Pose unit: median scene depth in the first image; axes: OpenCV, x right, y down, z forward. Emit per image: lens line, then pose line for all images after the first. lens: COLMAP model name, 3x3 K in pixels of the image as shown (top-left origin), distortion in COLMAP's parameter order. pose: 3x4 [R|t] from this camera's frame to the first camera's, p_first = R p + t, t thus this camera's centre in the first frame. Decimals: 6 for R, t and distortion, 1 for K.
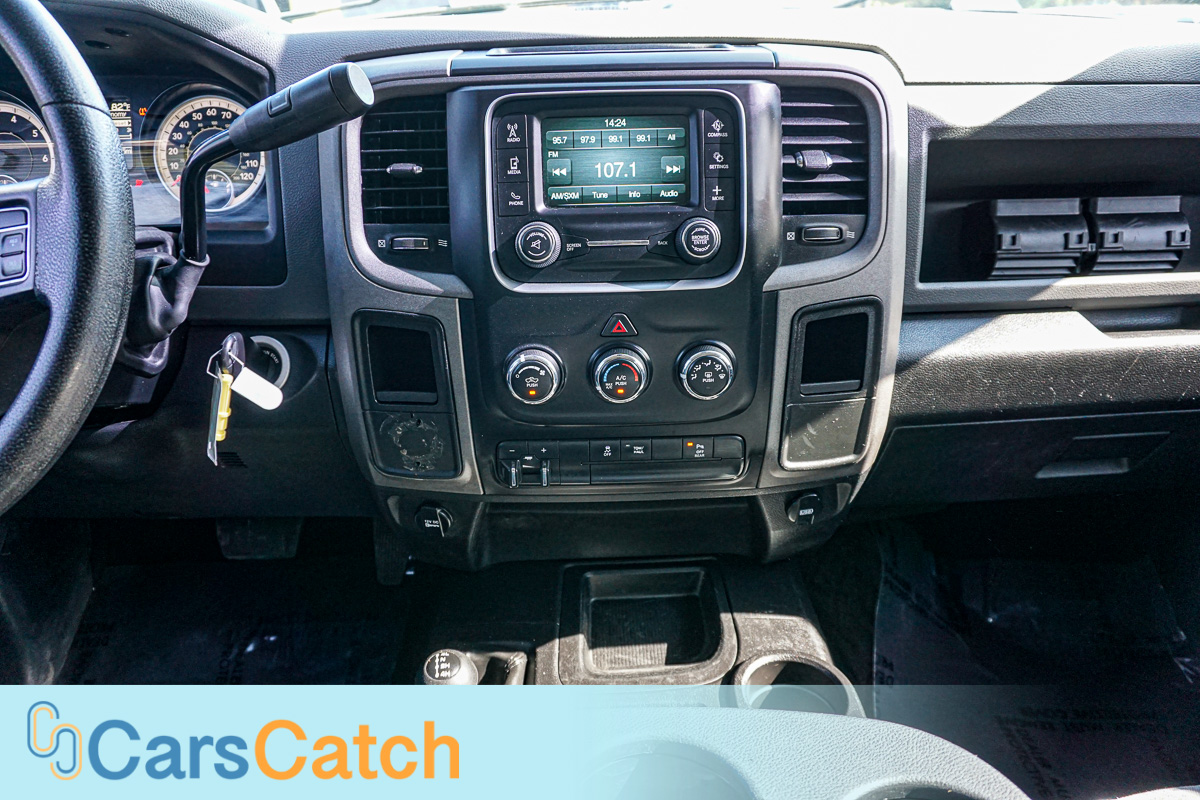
lens RADIAL K [[811.4, 0, 597.6], [0, 811.4, 392.8], [0, 0, 1]] dist [-0.044208, 0.036294]
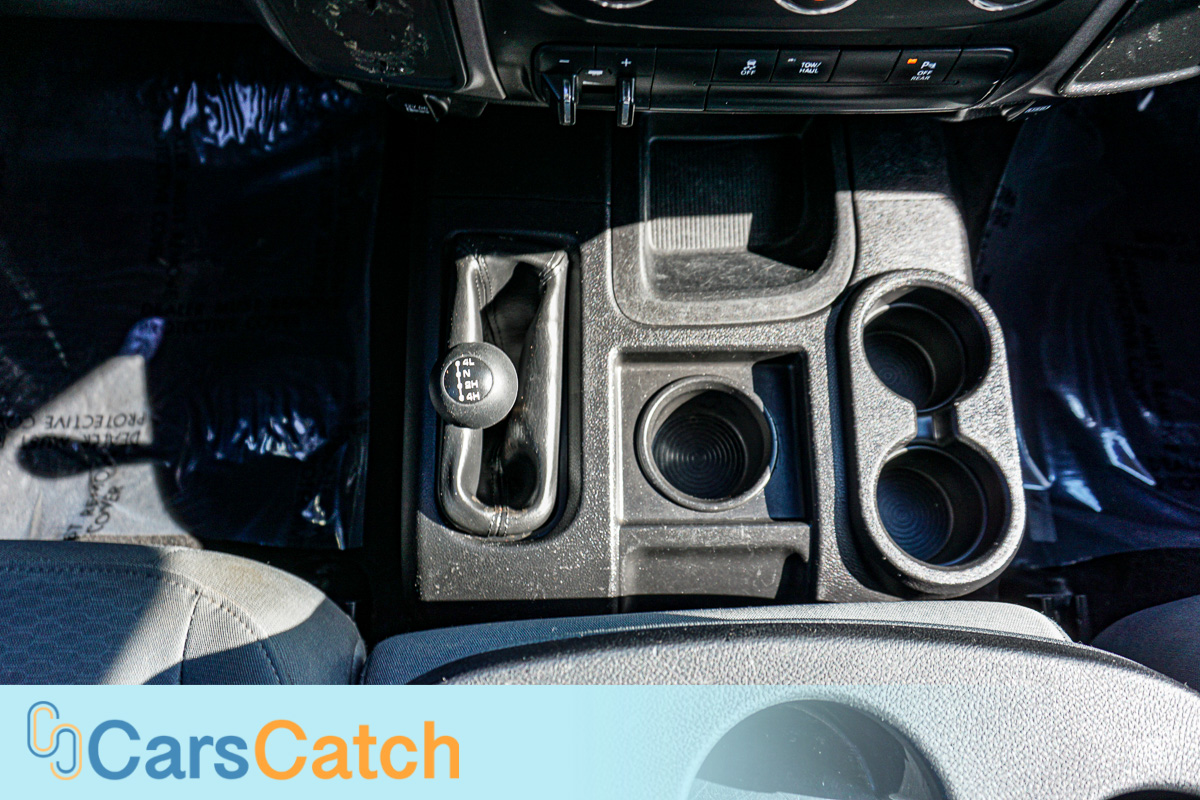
lens RADIAL K [[811.4, 0, 597.6], [0, 811.4, 392.8], [0, 0, 1]] dist [-0.044208, 0.036294]
pose [[0.999471, 0.019382, 0.026129, -0.091658], [-0.032410, 0.662778, 0.748114, -0.167326], [-0.002818, -0.748565, 0.663055, 0.495101]]
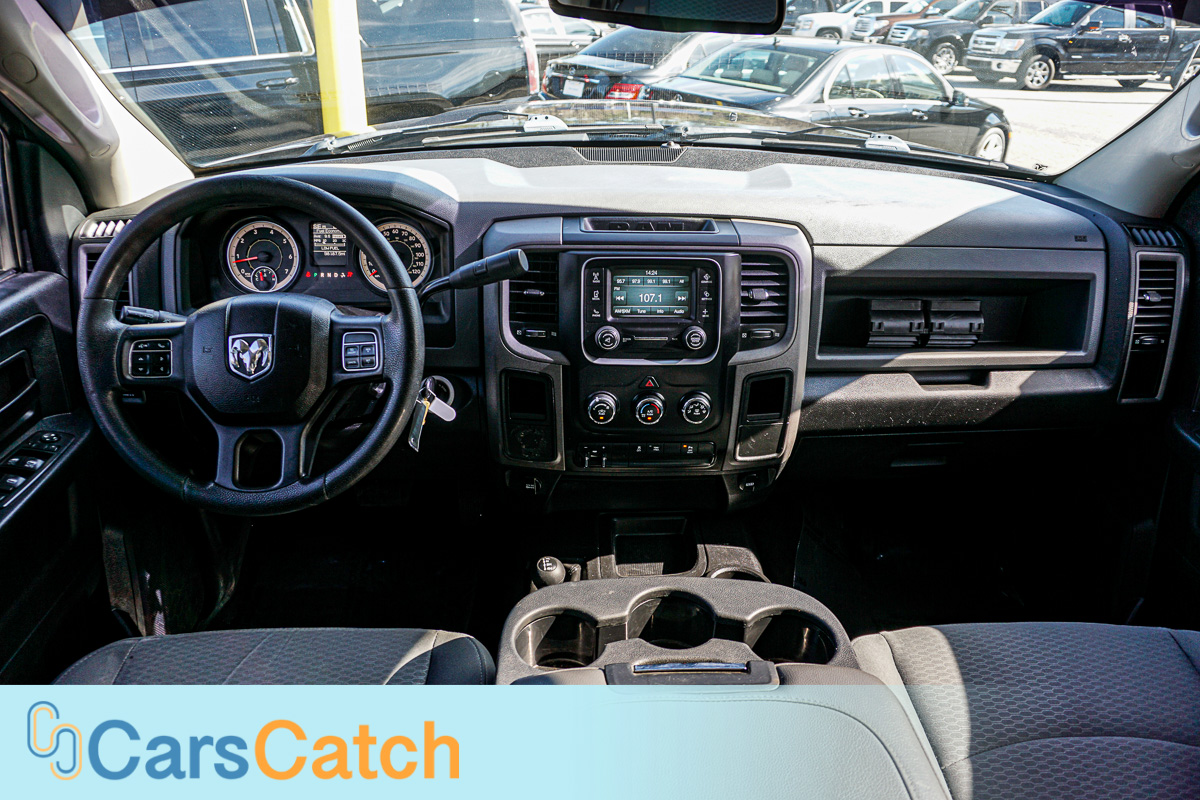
lens RADIAL K [[811.4, 0, 597.6], [0, 811.4, 392.8], [0, 0, 1]] dist [-0.044208, 0.036294]
pose [[0.999107, 0.025588, 0.033615, -0.139717], [-0.027241, 0.998394, 0.049680, -0.135430], [-0.032290, -0.050551, 0.998199, -0.763650]]
